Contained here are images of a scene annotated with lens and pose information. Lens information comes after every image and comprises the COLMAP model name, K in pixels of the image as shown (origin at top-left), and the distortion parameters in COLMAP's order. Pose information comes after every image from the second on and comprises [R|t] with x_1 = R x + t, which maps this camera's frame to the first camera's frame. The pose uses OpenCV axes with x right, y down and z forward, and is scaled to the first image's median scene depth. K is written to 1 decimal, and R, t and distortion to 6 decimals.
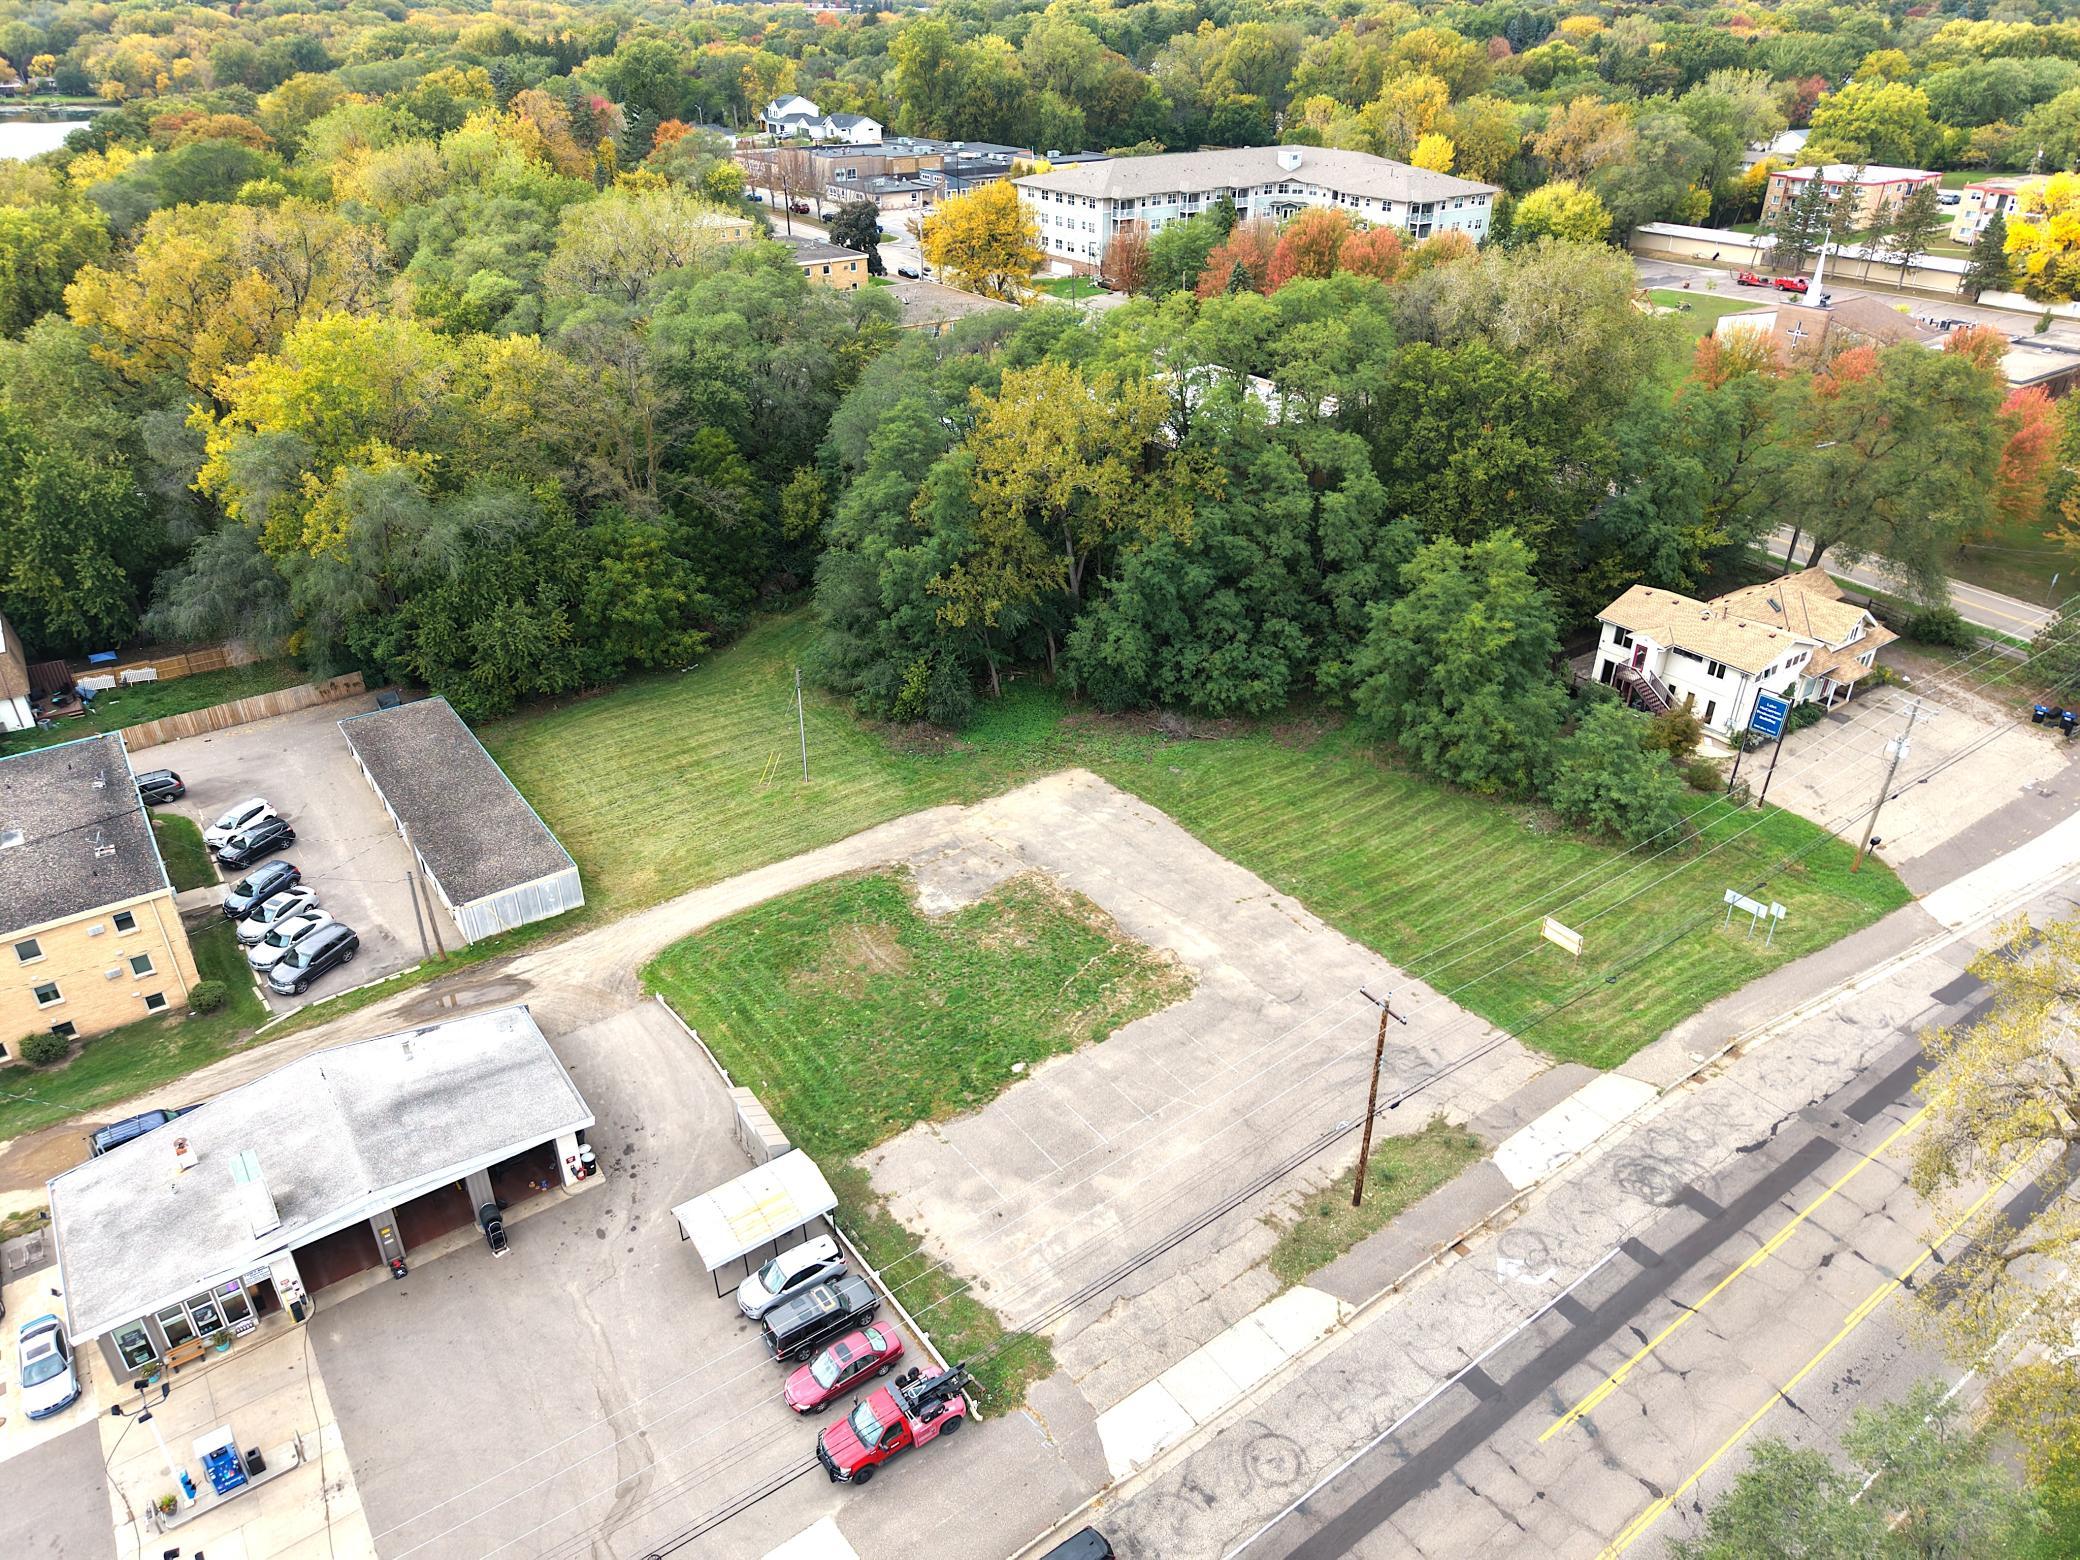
lens RADIAL K [[1391.8, 0, 1040.0], [0, 1391.8, 780.0], [0, 0, 1]] dist [0.015077, -0.010739]
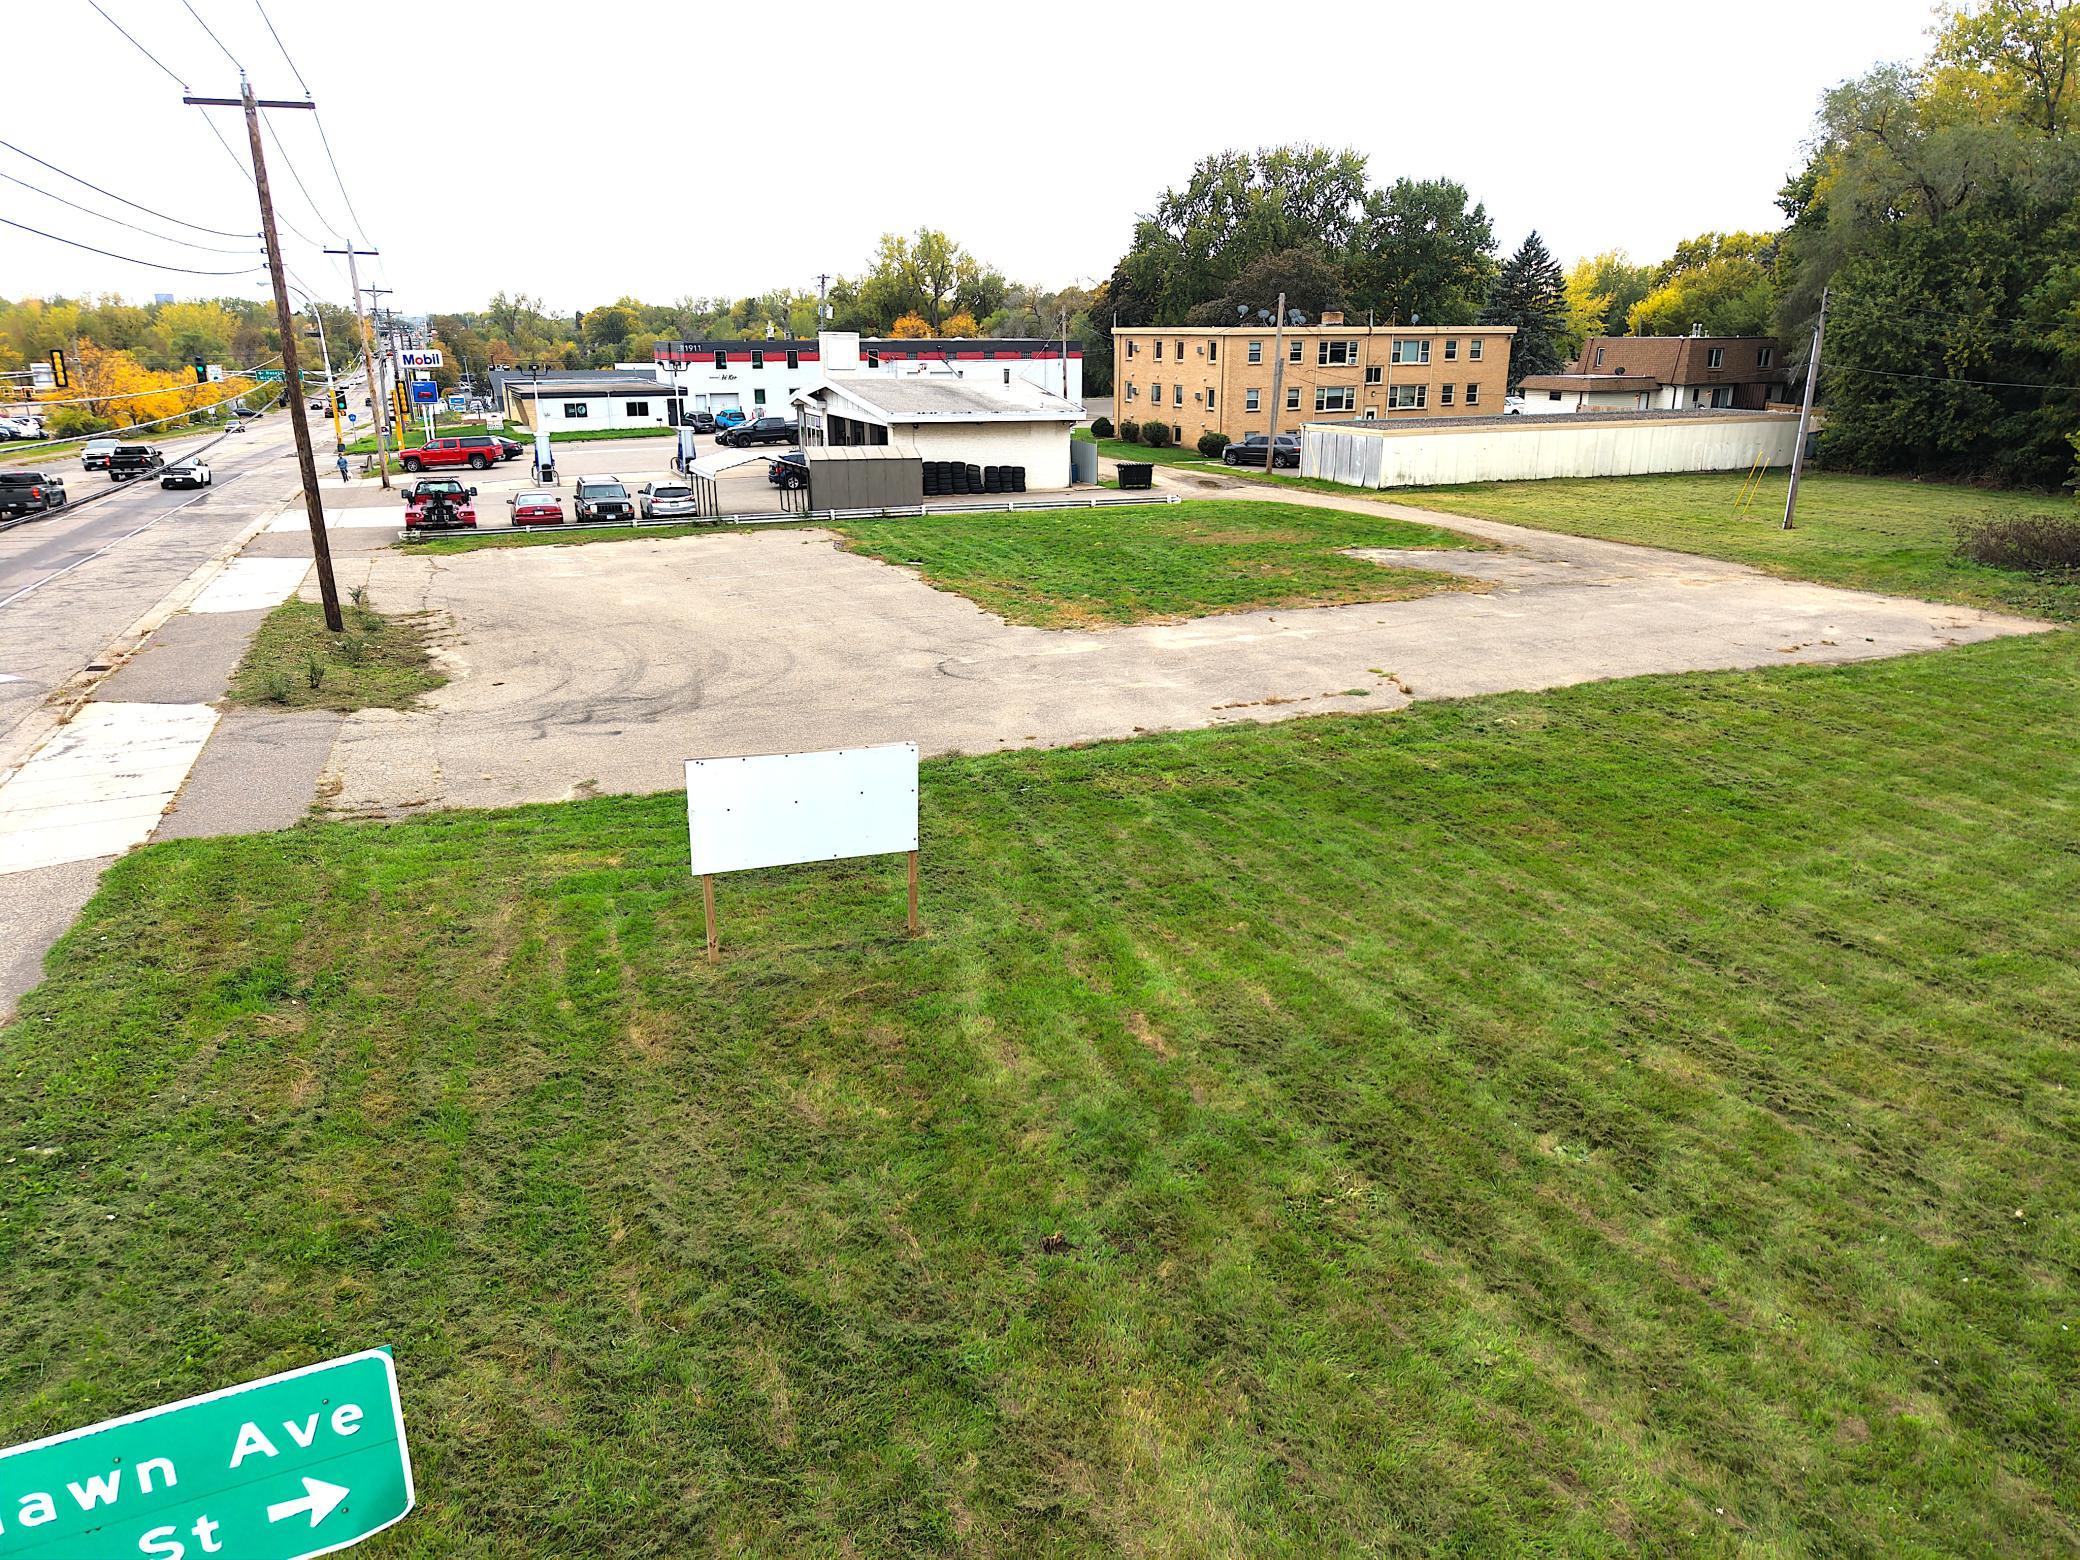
lens RADIAL K [[1391.8, 0, 1040.0], [0, 1391.8, 780.0], [0, 0, 1]] dist [0.015077, -0.010739]
pose [[-0.224353, 0.299183, -0.927445, 0.549067], [-0.480171, 0.794219, 0.372361, 0.018988], [0.847999, 0.528872, -0.034526, 1.039285]]
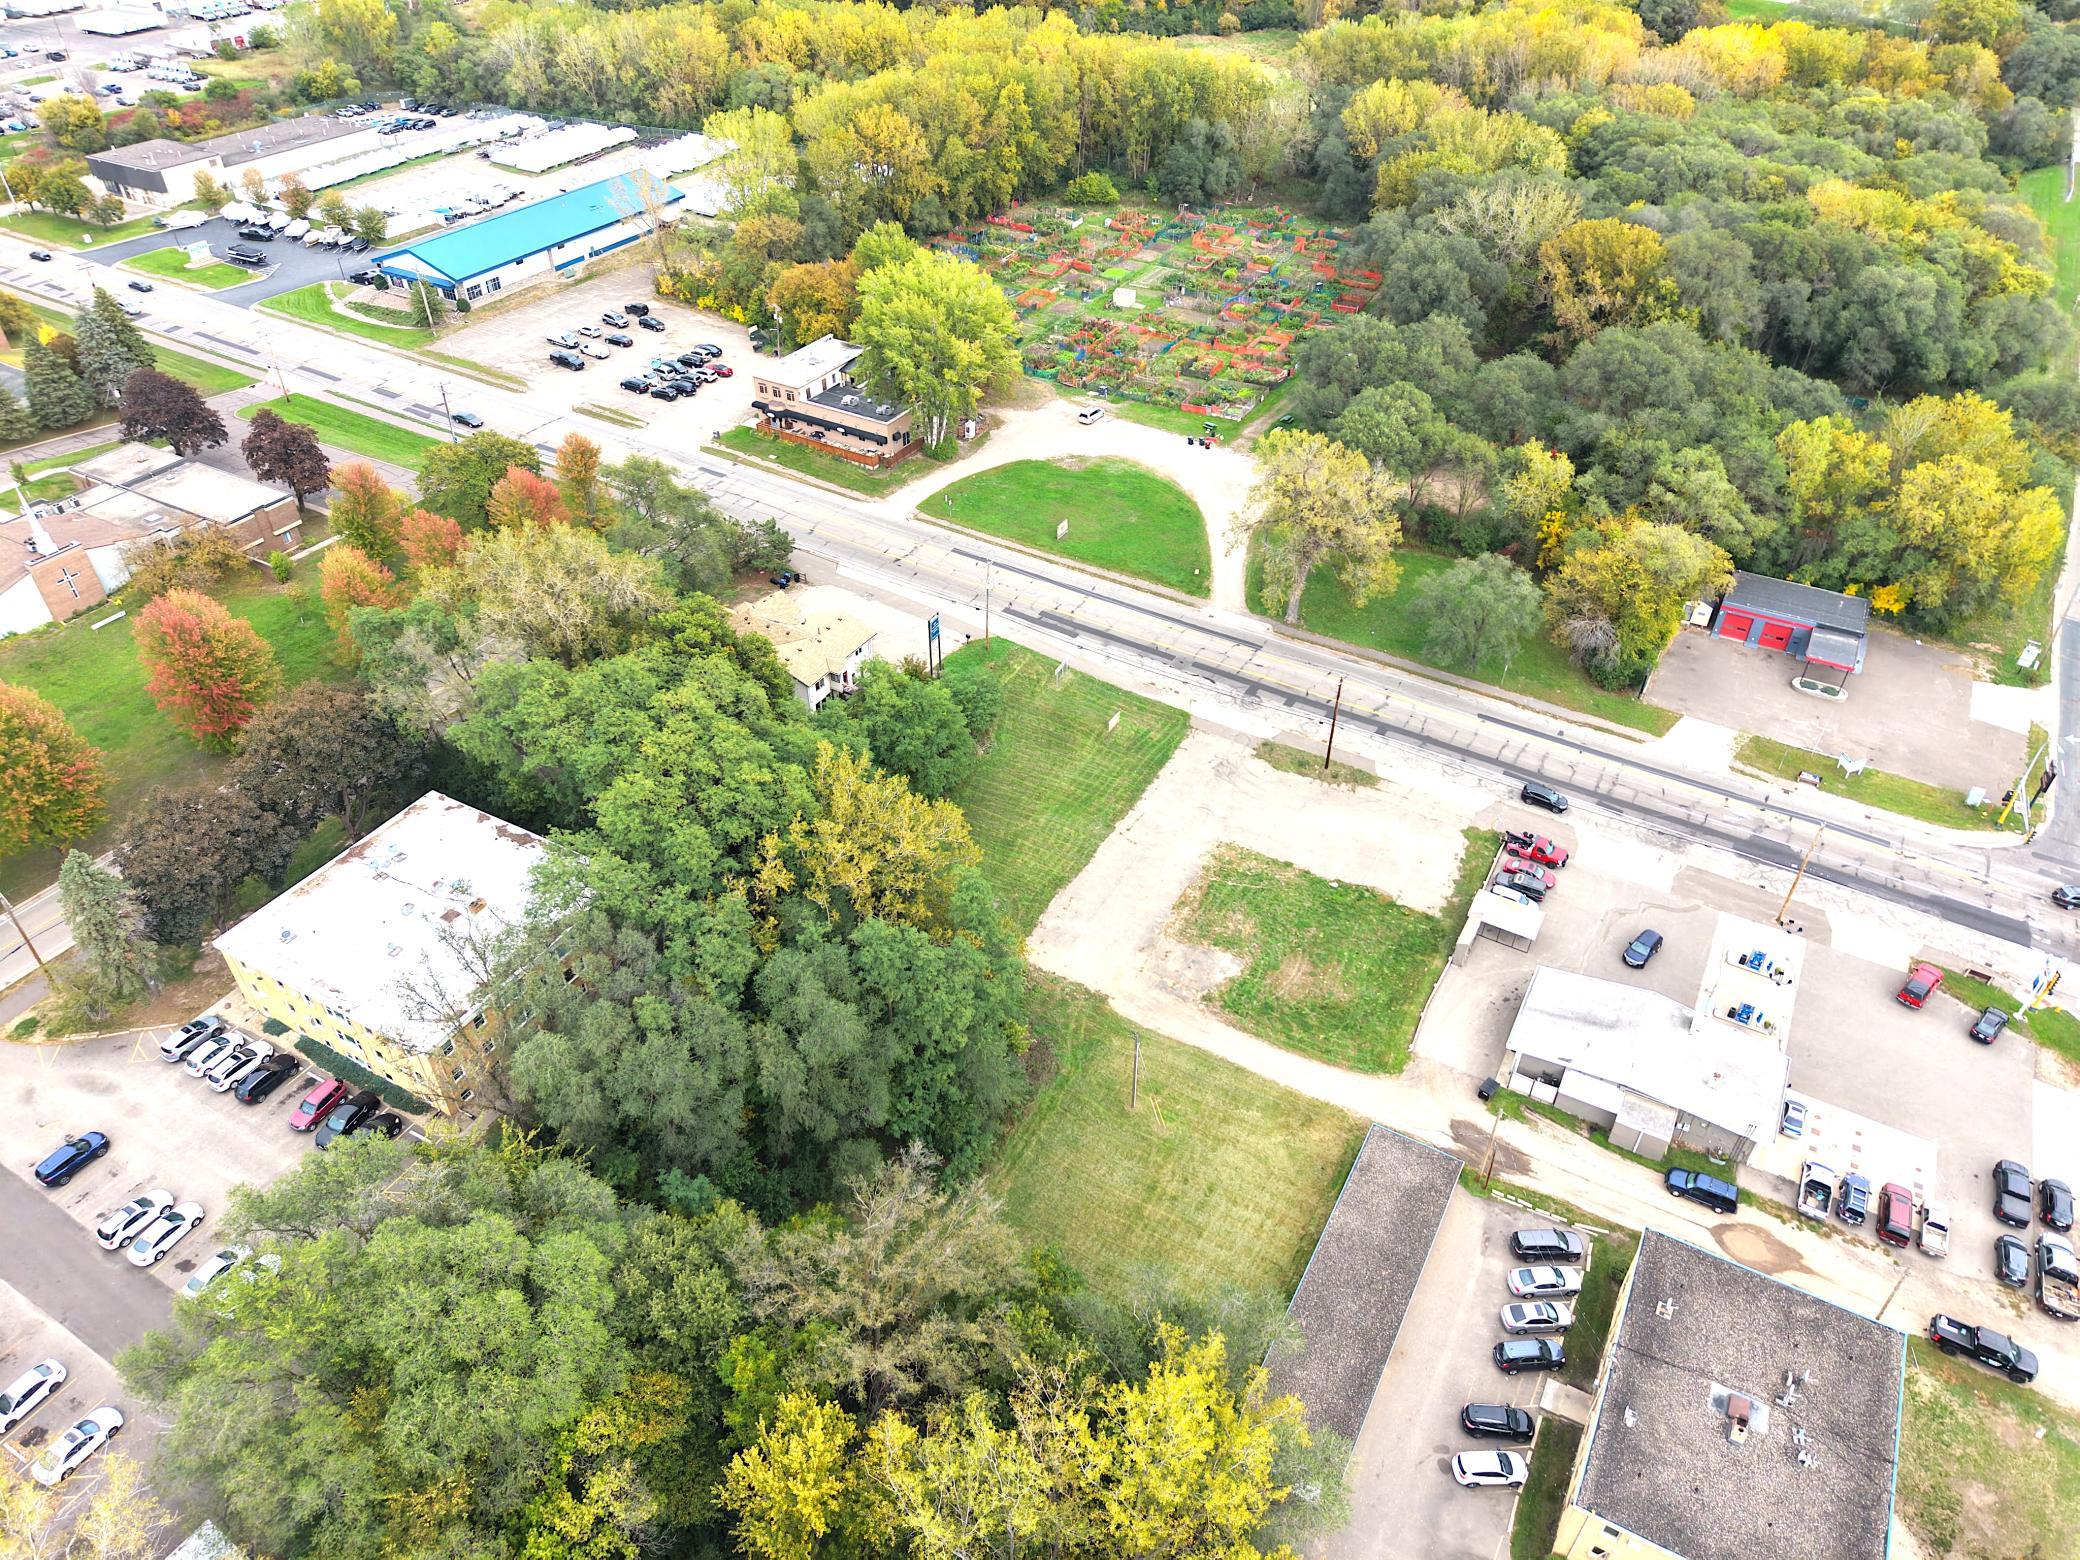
lens RADIAL K [[1391.8, 0, 1040.0], [0, 1391.8, 780.0], [0, 0, 1]] dist [0.015077, -0.010739]
pose [[-0.420295, -0.564177, 0.710673, -1.021841], [0.445678, 0.553872, 0.703276, -1.267762], [-0.790394, 0.612315, 0.018652, 1.101893]]
